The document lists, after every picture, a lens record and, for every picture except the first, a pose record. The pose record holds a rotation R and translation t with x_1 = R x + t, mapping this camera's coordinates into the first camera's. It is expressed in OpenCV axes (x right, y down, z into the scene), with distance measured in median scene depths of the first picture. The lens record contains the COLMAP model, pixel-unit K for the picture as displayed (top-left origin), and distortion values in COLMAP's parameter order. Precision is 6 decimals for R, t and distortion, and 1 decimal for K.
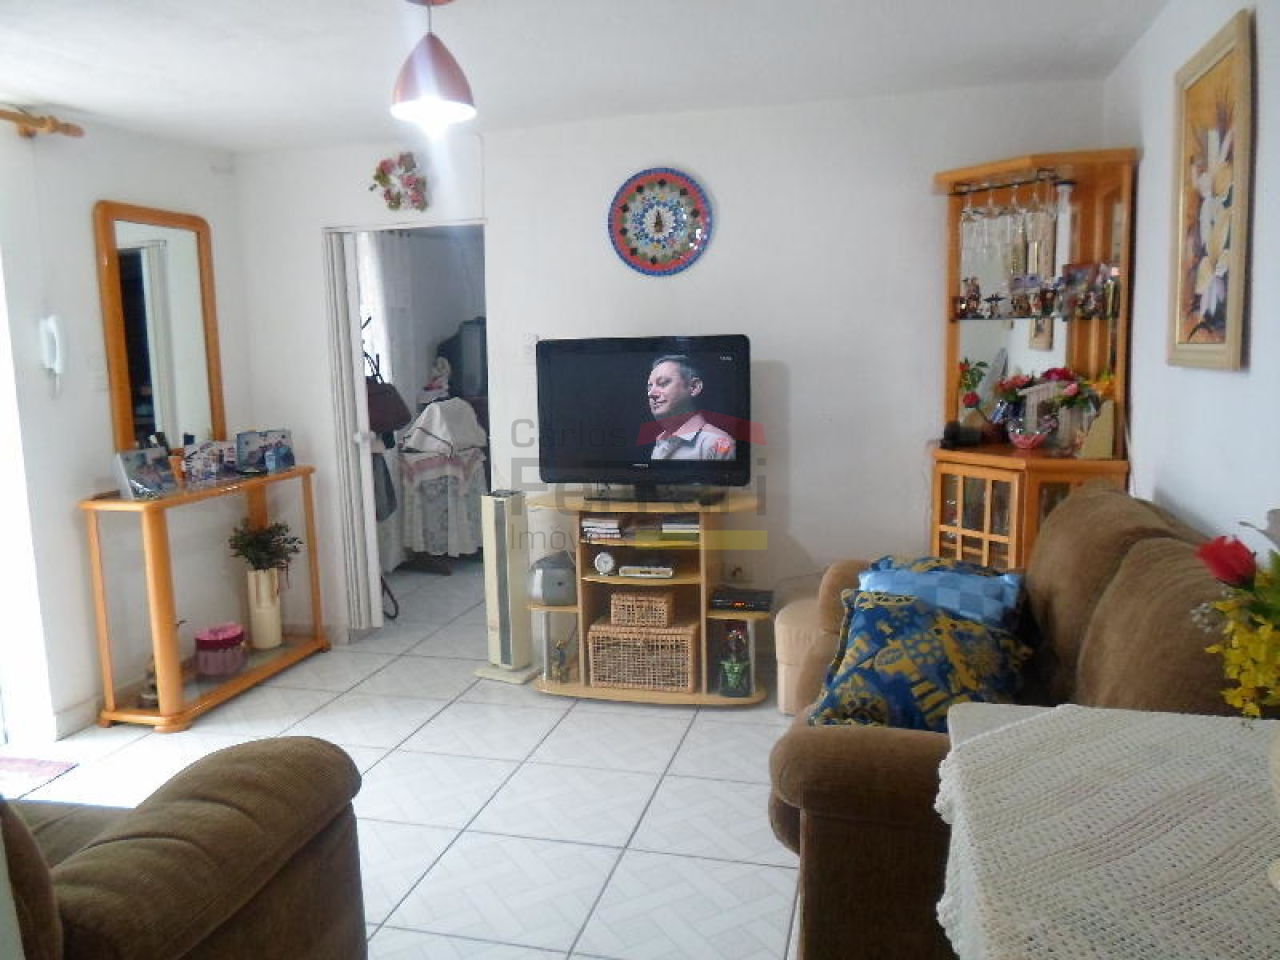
lens RADIAL K [[989.2, 0, 640.3], [0, 989.2, 478.7], [0, 0, 1]] dist [-0.008562, -0.005373]
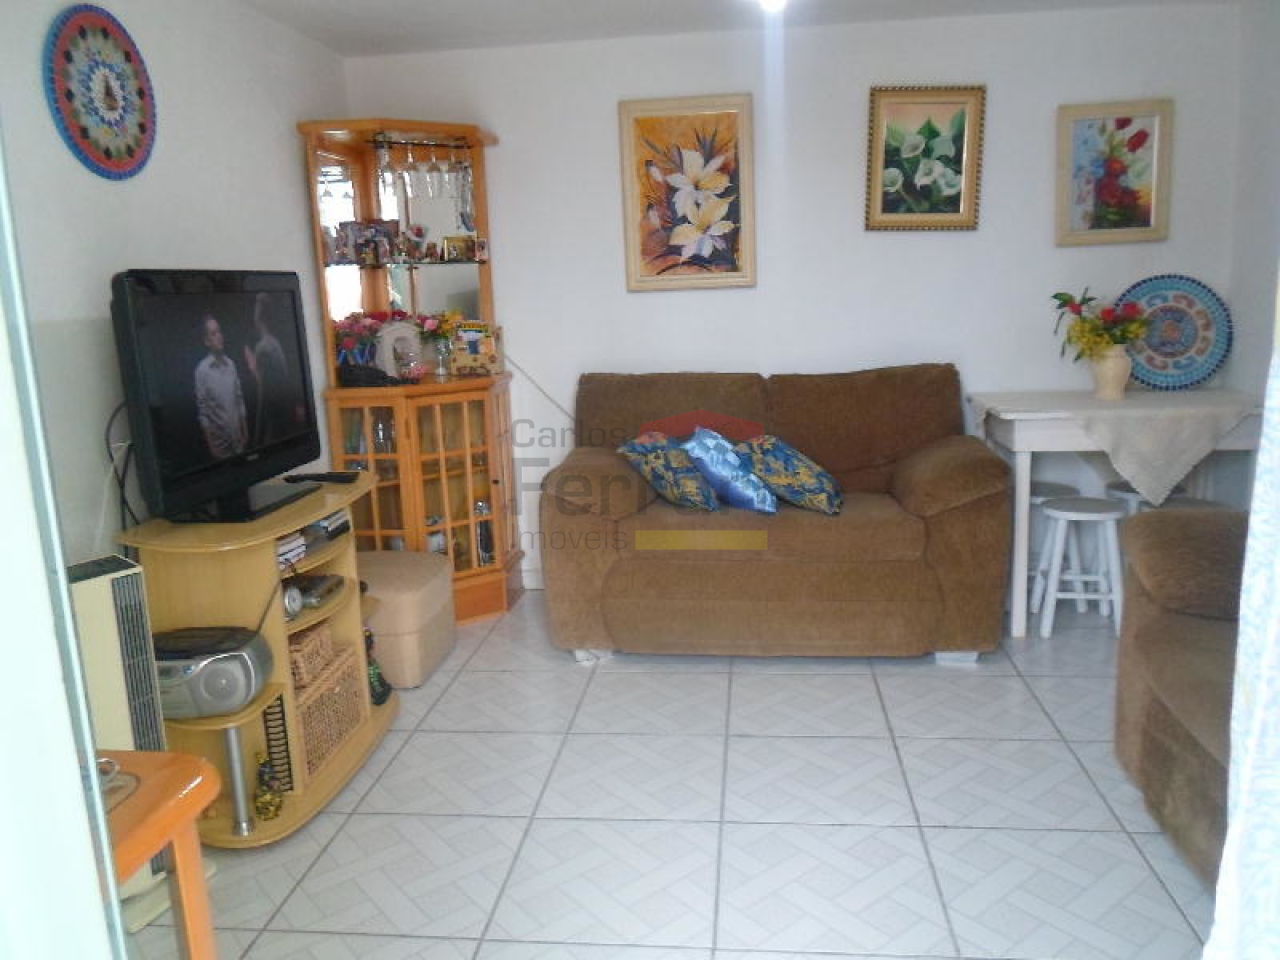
lens RADIAL K [[989.2, 0, 639.9], [0, 989.2, 480.2], [0, 0, 1]] dist [-0.008562, -0.005373]
pose [[-0.132928, -0.163078, 0.977617, -0.685604], [0.183451, 0.965279, 0.185964, -0.074504], [-0.974000, 0.204065, -0.098396, 0.779219]]
